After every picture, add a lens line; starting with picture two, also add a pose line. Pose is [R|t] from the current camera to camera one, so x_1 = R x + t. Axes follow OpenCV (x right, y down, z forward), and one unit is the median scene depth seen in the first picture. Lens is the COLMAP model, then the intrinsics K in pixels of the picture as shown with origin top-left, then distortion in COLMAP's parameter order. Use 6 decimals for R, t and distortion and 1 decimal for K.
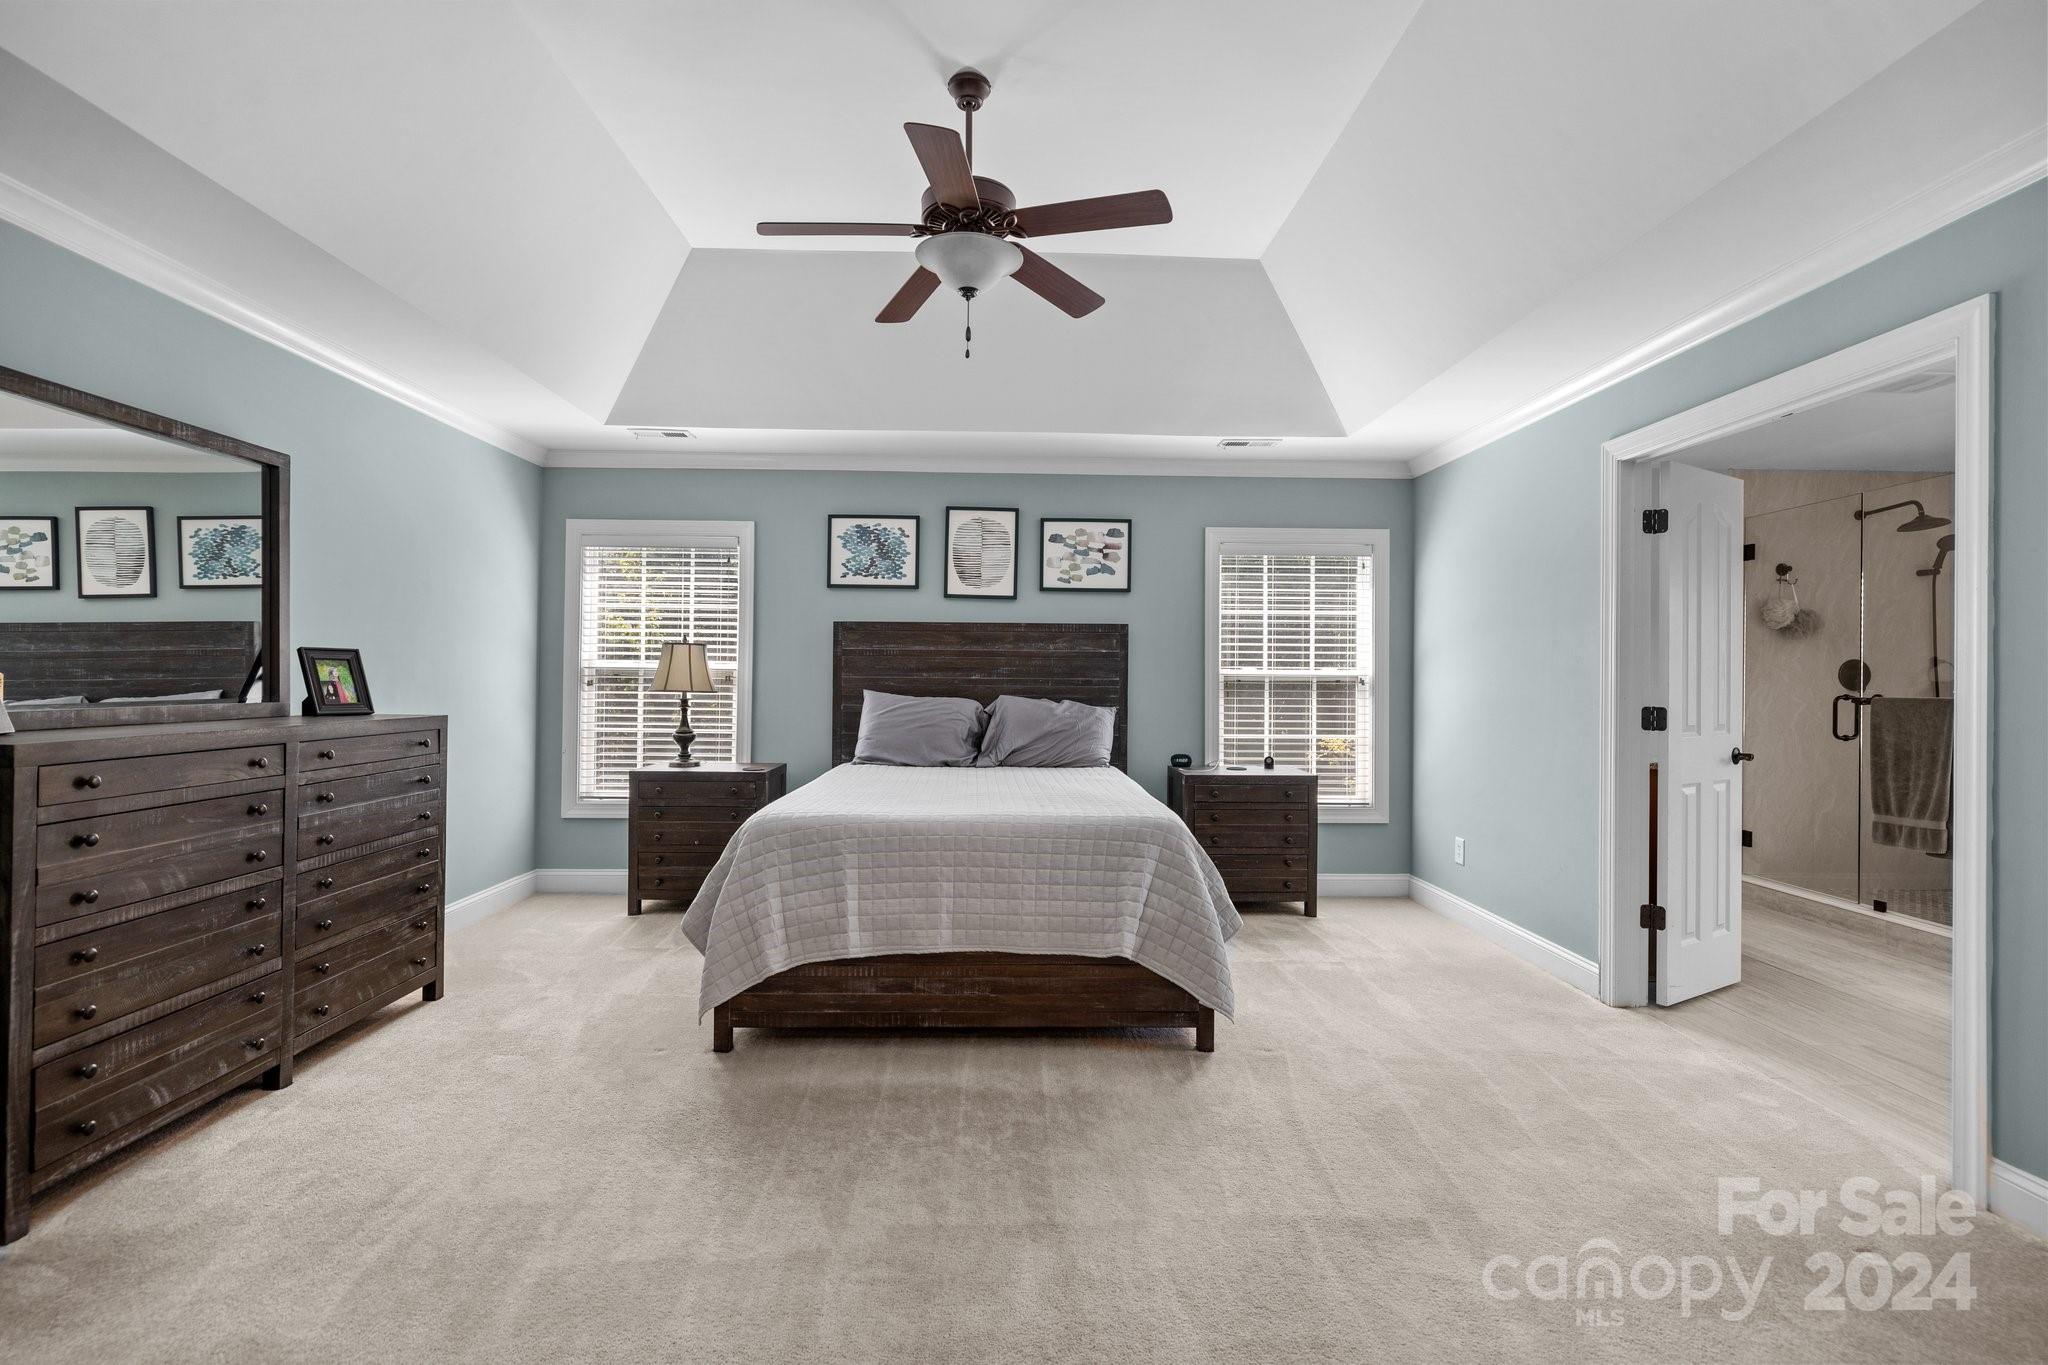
lens RADIAL K [[930.8, 0, 1024.9], [0, 930.8, 675.9], [0, 0, 1]] dist [-0.000533, -0.000130]
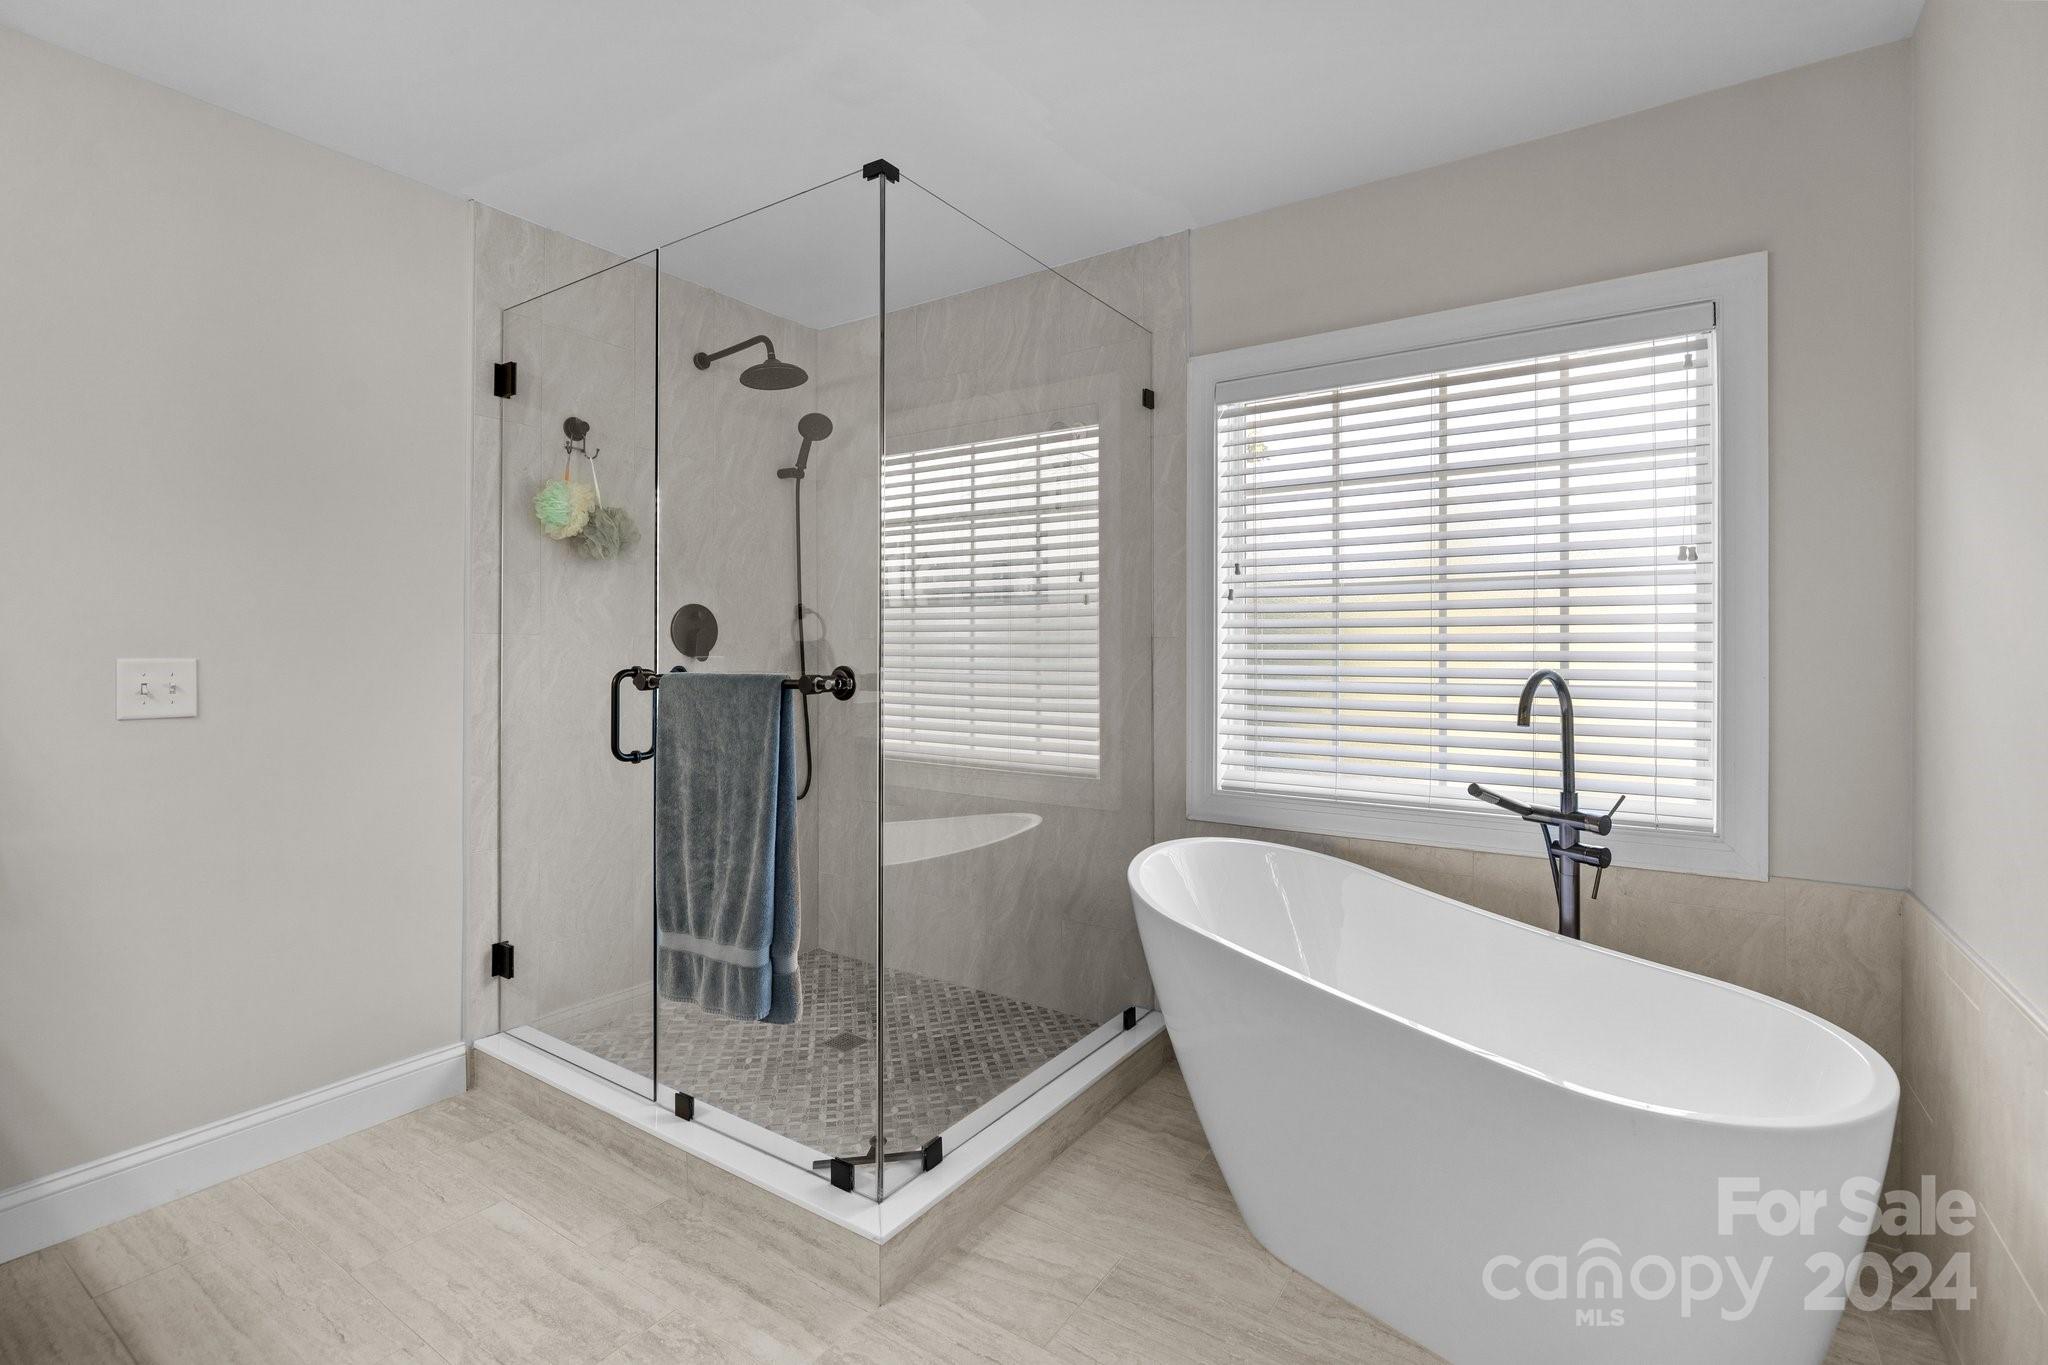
lens RADIAL K [[930.8, 0, 1026.0], [0, 930.8, 665.5], [0, 0, 1]] dist [-0.000533, -0.000130]
pose [[0.581006, -0.020599, 0.813638, 0.627834], [0.001573, 0.999706, 0.024186, 0.007878], [-0.813898, -0.012773, 0.580868, 0.572809]]
